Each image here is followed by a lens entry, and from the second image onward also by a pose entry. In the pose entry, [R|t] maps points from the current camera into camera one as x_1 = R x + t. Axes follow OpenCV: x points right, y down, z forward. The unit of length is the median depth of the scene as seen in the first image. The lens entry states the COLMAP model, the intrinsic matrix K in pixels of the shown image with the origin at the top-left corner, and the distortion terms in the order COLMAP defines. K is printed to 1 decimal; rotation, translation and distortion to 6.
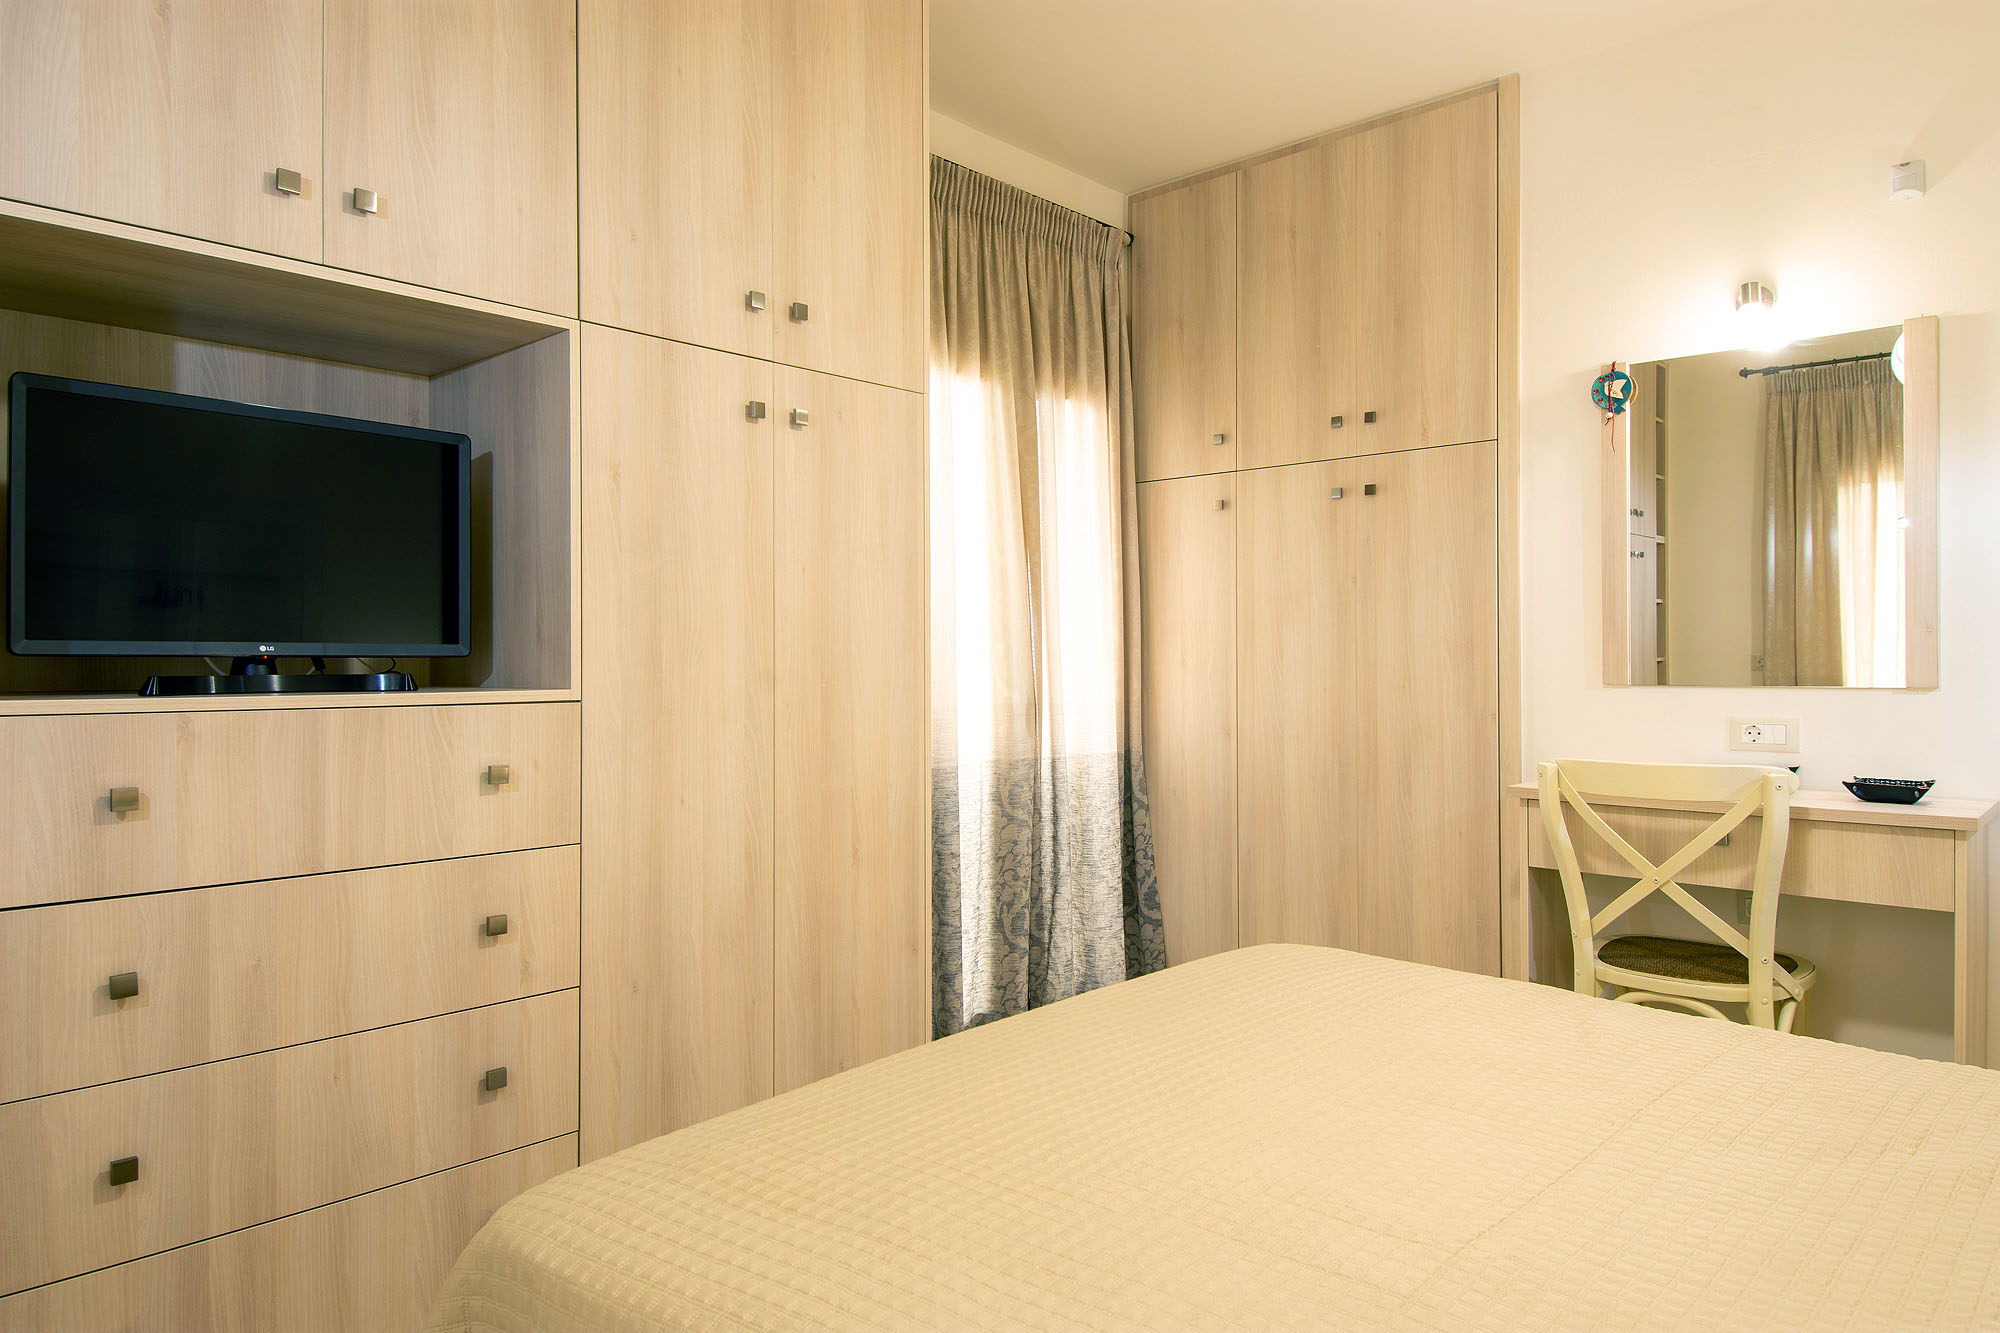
lens RADIAL K [[1274.7, 0, 1000.0], [0, 1274.7, 666.5], [0, 0, 1]] dist [0.003834, -0.000853]
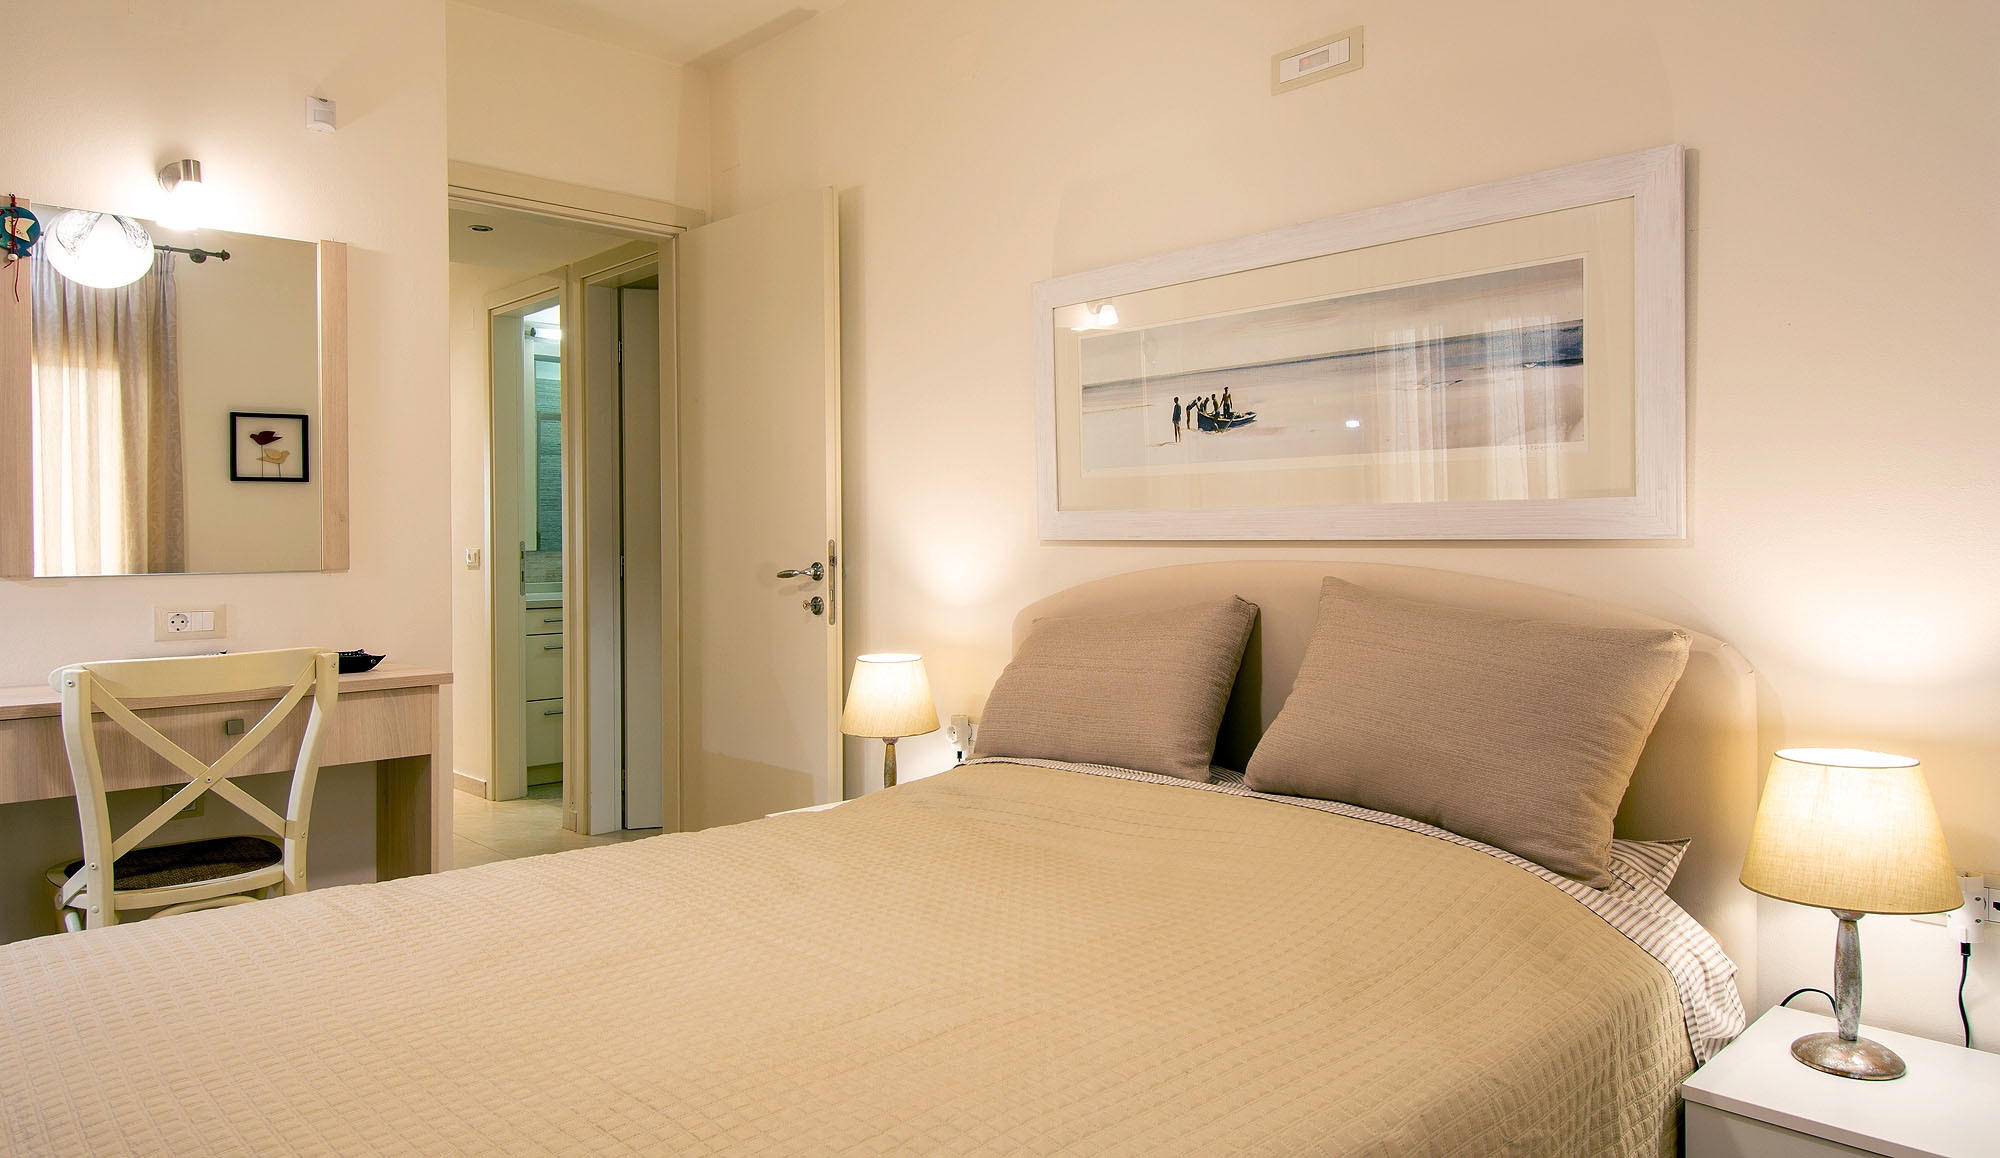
lens RADIAL K [[1314.0, 0, 998.6], [0, 1314.0, 554.8], [0, 0, 1]] dist [-0.003614, -0.001865]
pose [[0.073425, -0.012616, 0.997221, -0.355269], [0.016911, 0.999792, 0.011404, 0.000573], [-0.997157, 0.016027, 0.073623, 0.305208]]
